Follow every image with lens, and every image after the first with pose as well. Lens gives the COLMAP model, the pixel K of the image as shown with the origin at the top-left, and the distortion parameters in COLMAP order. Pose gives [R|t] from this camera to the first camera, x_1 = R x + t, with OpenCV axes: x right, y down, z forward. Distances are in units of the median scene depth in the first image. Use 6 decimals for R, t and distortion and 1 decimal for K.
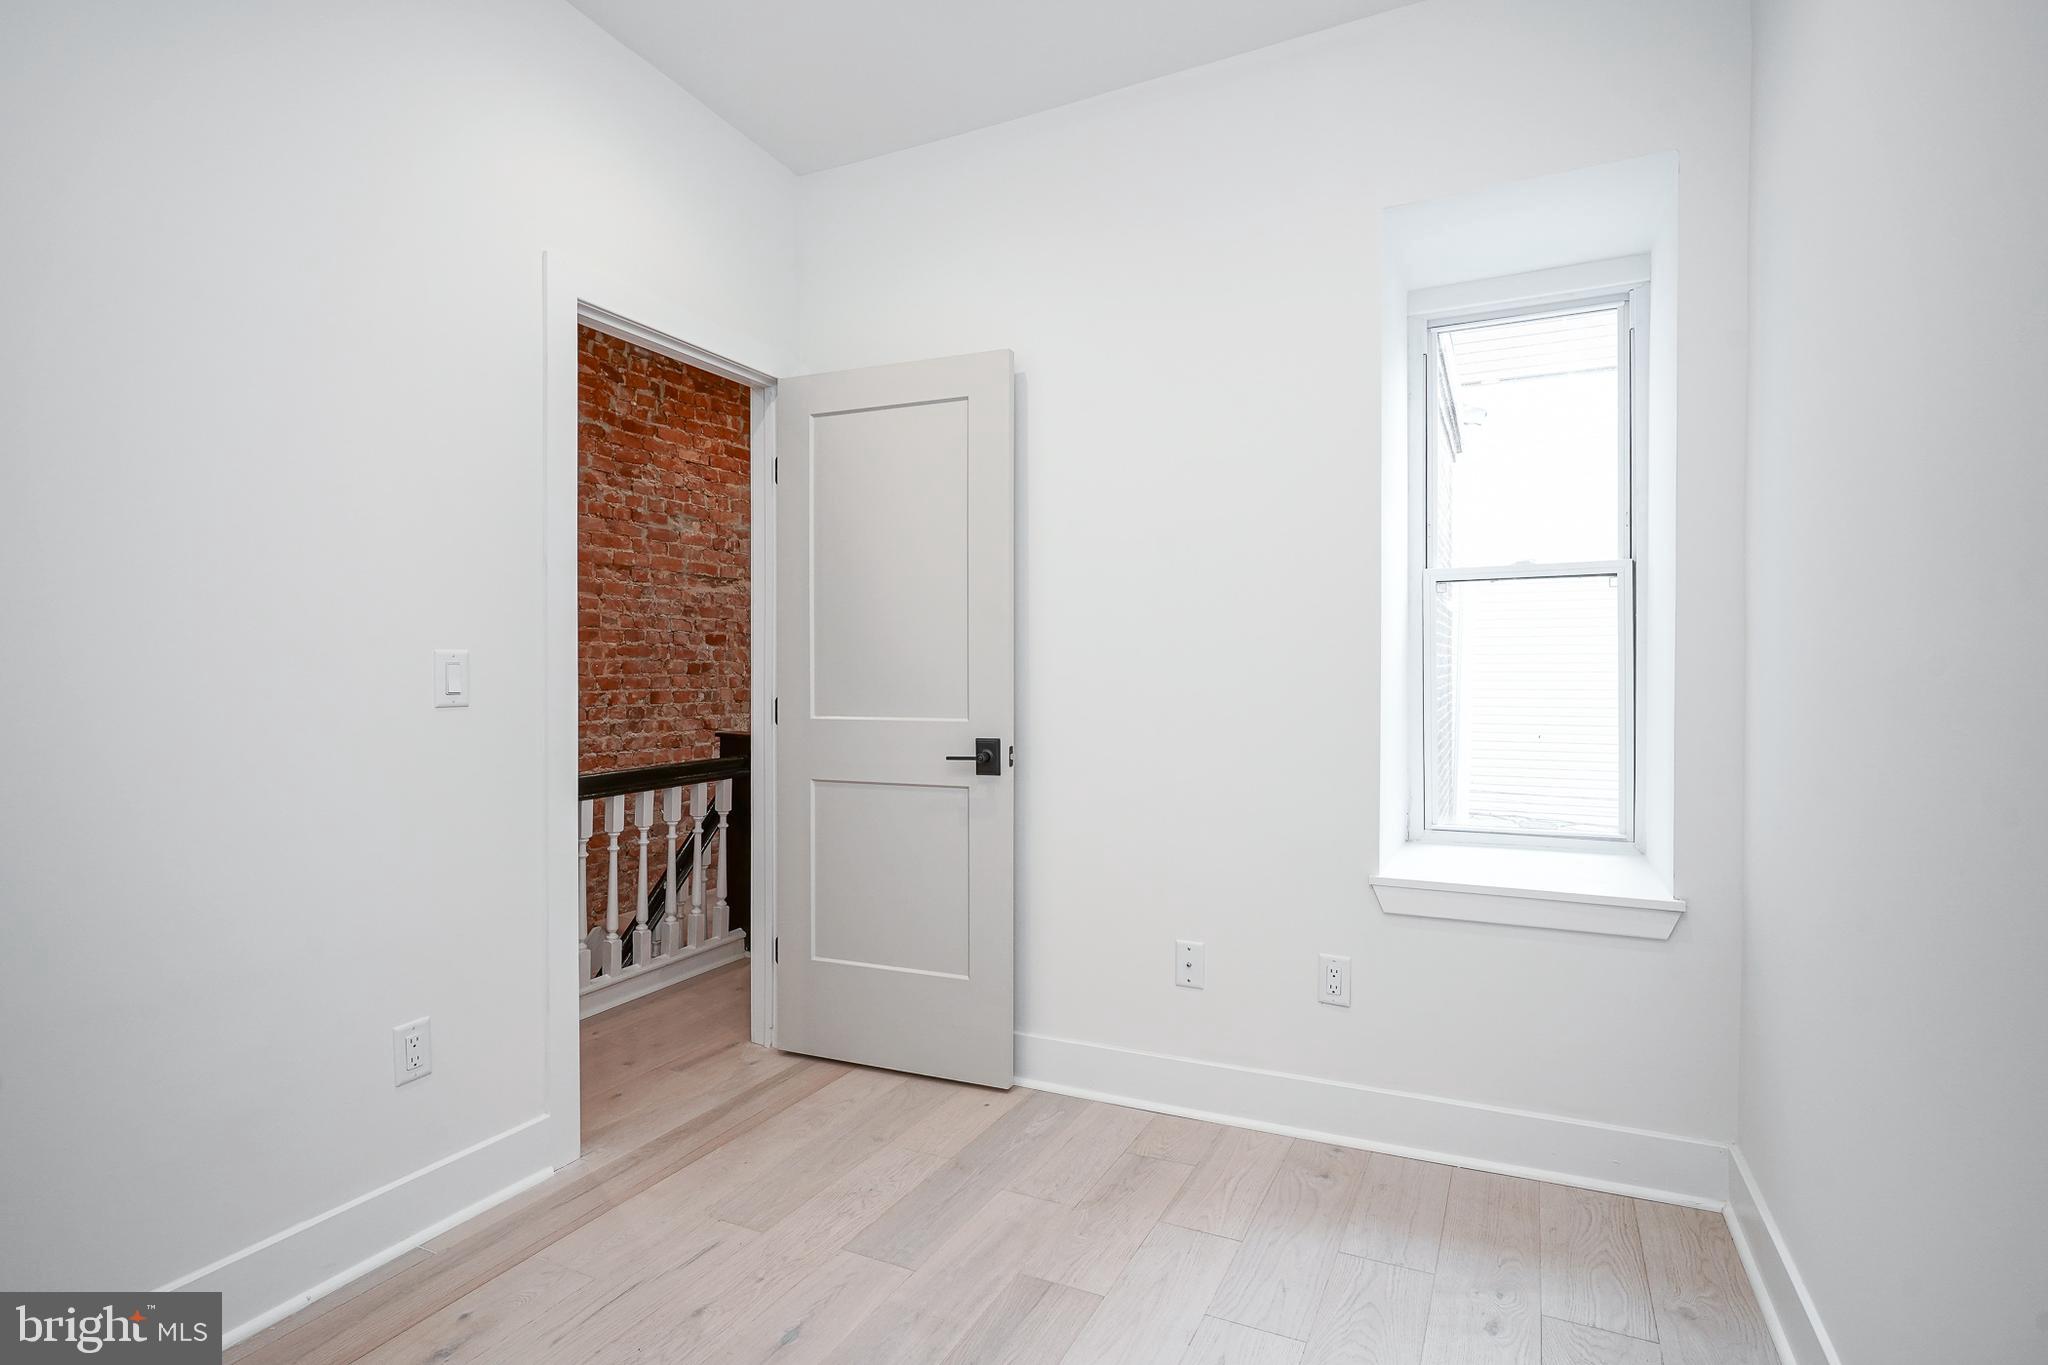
lens RADIAL K [[1006.0, 0, 1024.9], [0, 1006.0, 694.0], [0, 0, 1]] dist [-0.017896, 0.001852]
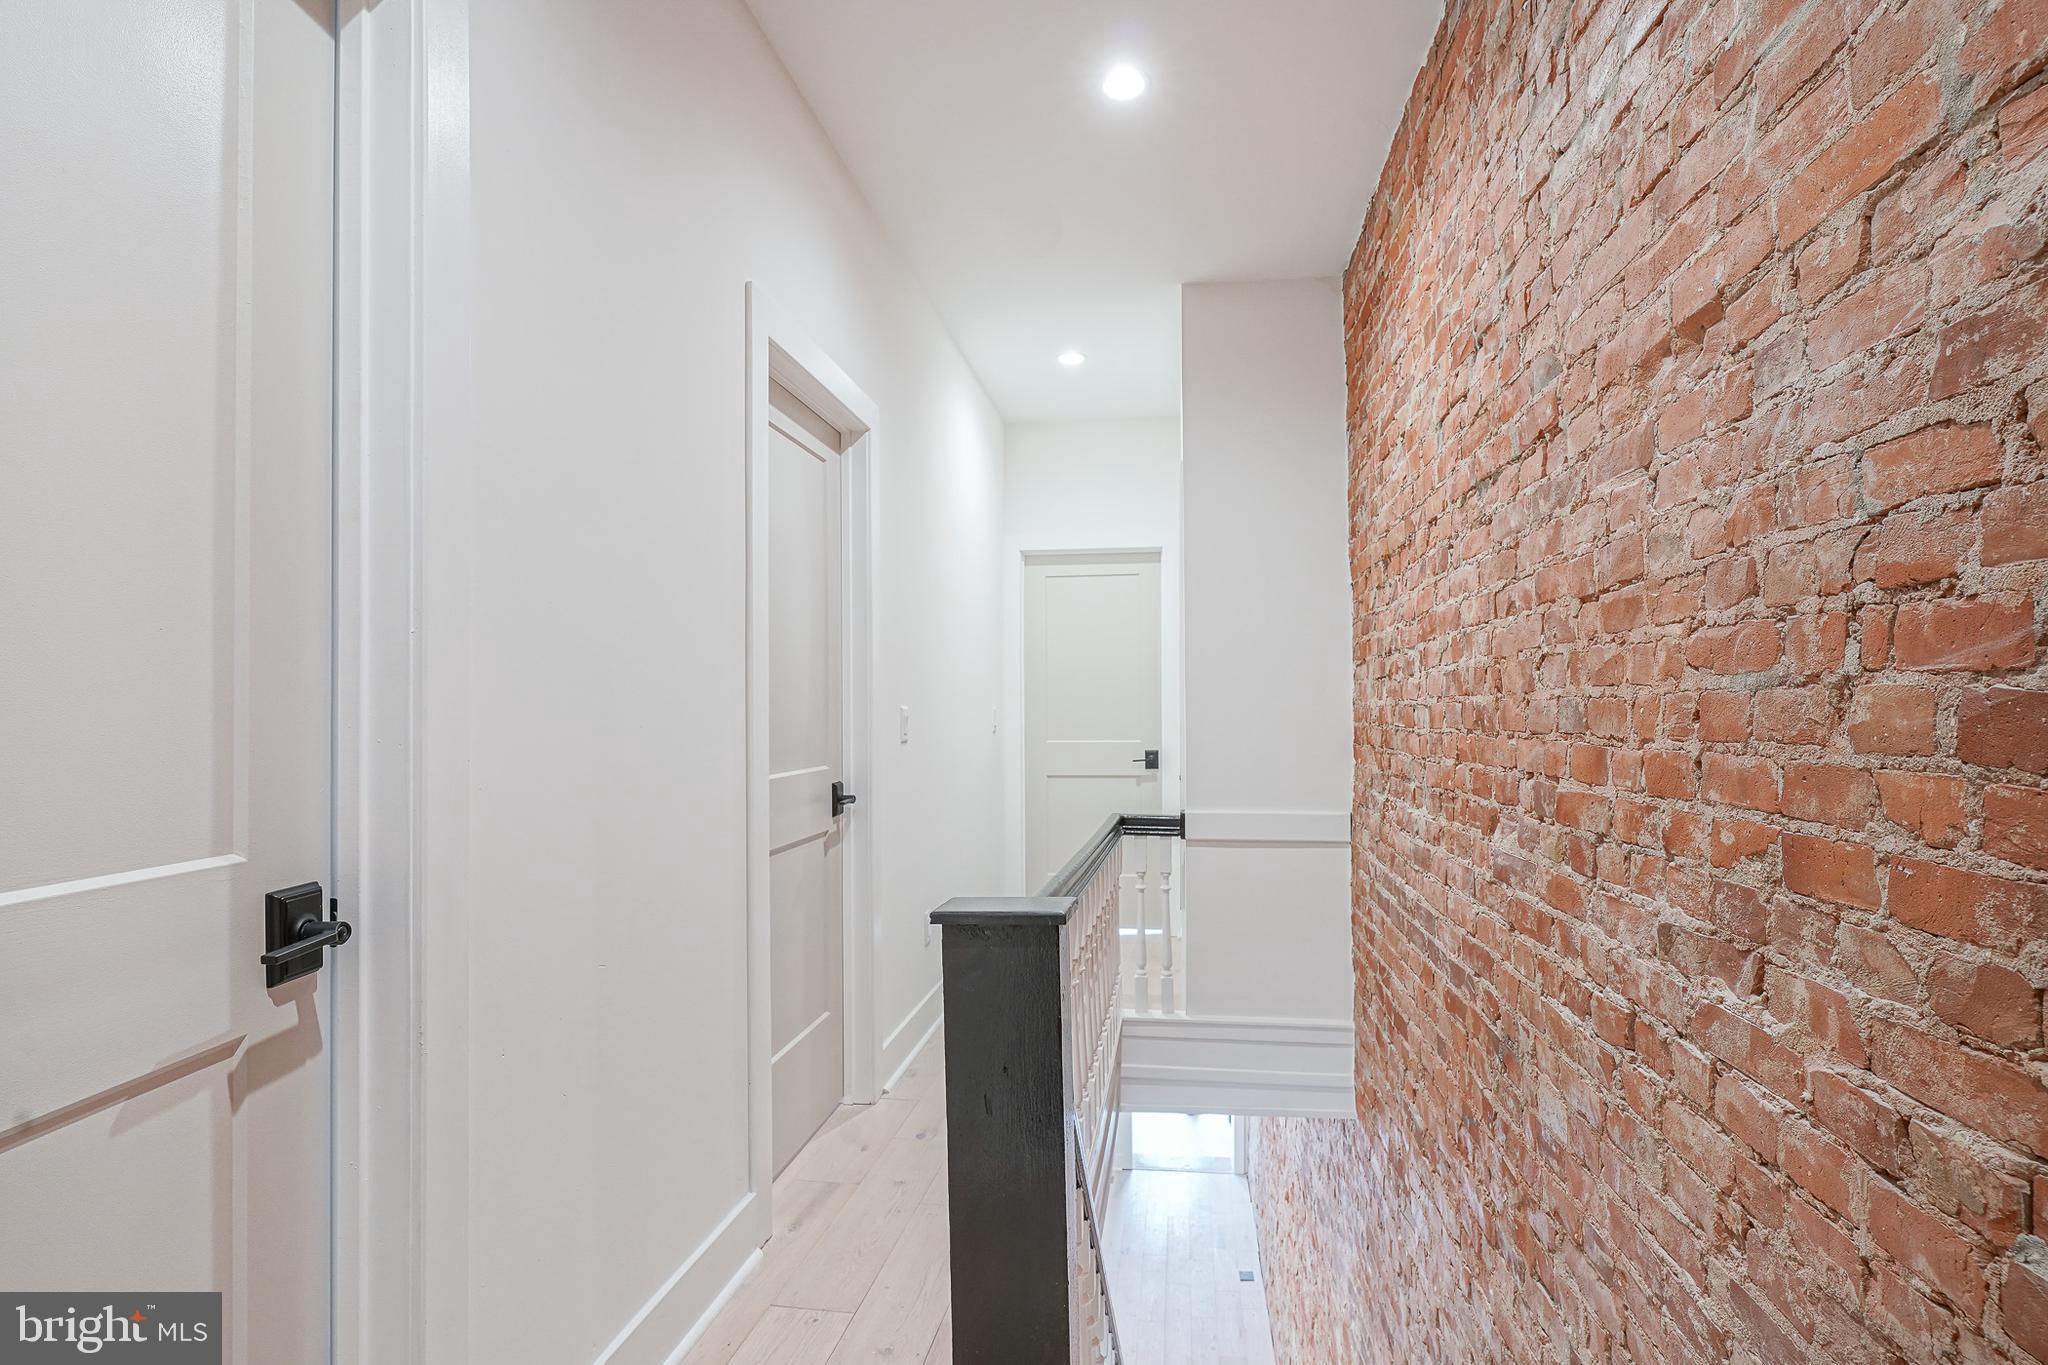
lens RADIAL K [[1006.0, 0, 1024.9], [0, 1006.0, 694.0], [0, 0, 1]] dist [-0.017896, 0.001852]
pose [[-0.957658, 0.001119, -0.287907, -0.160959], [-0.000620, 0.999982, 0.005951, -0.032901], [0.287908, 0.005878, -0.957640, 1.171941]]
